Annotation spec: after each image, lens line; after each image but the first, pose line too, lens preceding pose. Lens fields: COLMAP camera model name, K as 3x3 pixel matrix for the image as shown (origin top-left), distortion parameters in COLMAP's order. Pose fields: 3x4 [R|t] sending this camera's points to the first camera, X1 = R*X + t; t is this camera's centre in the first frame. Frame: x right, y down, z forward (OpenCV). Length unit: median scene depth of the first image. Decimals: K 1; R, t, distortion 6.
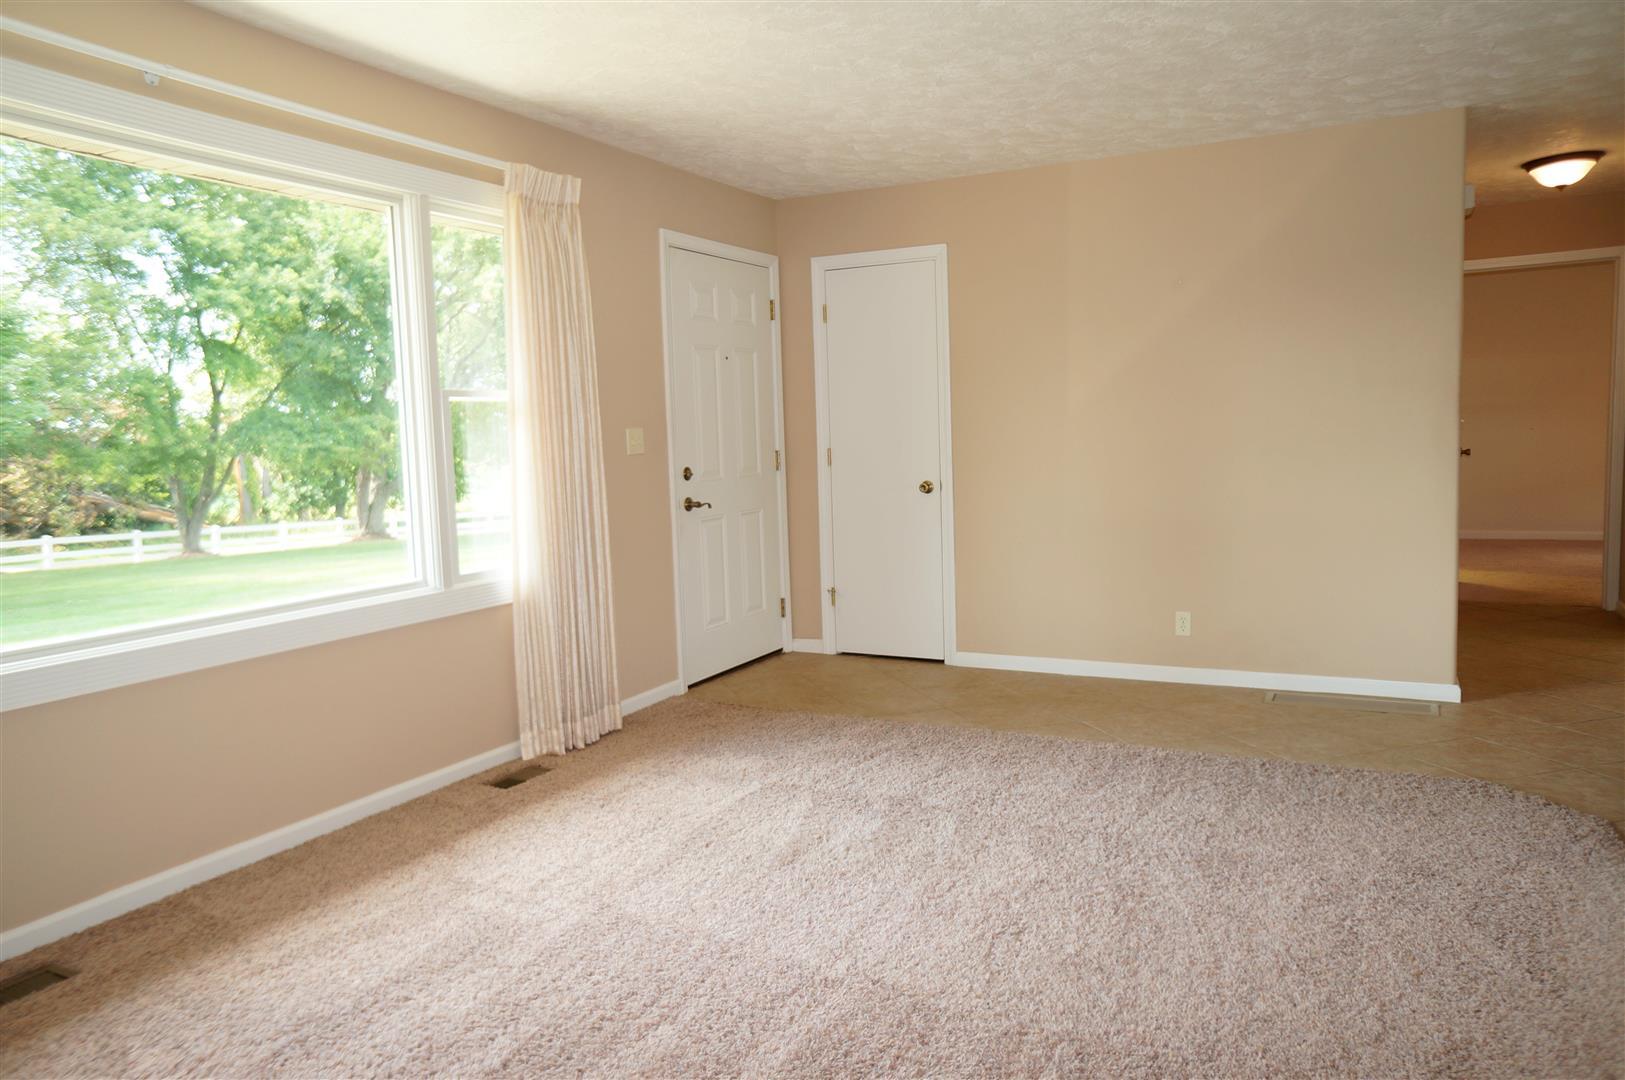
lens RADIAL K [[1105.1, 0, 812.5], [0, 1105.1, 540.0], [0, 0, 1]] dist [-0.001182, -0.000665]
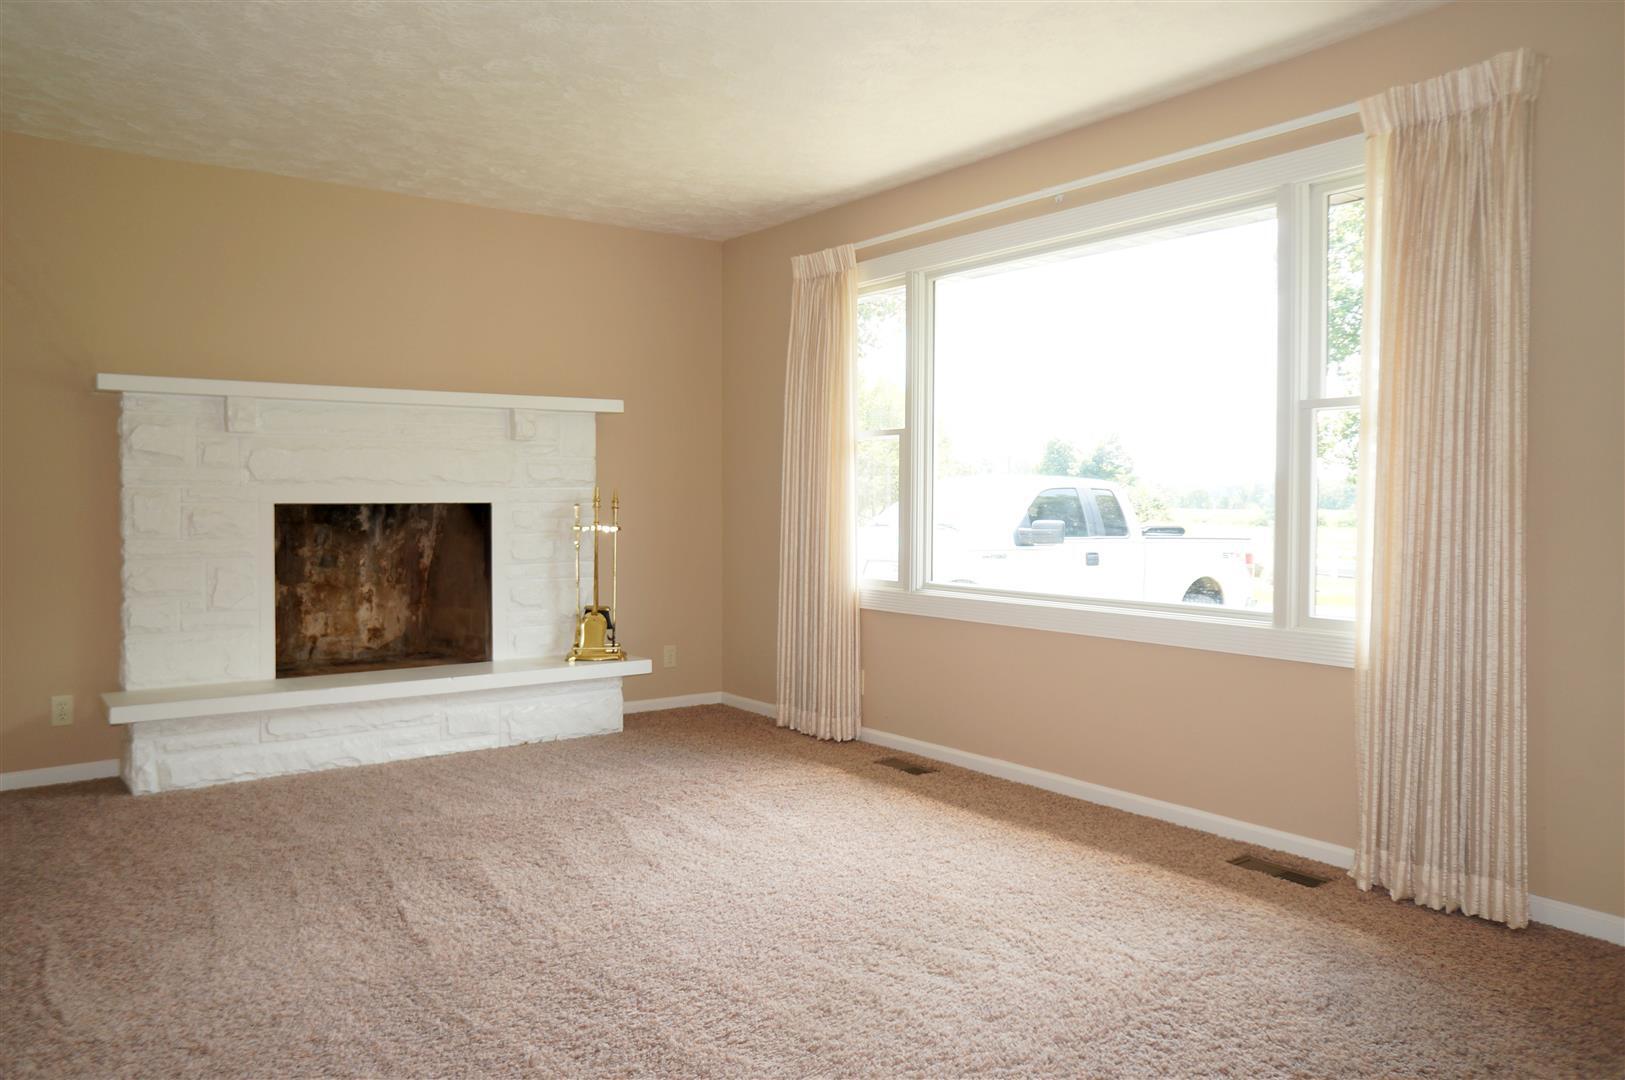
lens RADIAL K [[1105.1, 0, 812.5], [0, 1105.1, 540.0], [0, 0, 1]] dist [-0.001182, -0.000665]
pose [[-0.409135, 0.064386, -0.910199, 0.649175], [-0.075283, 0.991725, 0.103993, -0.093306], [0.909363, 0.111070, -0.400902, 1.063796]]
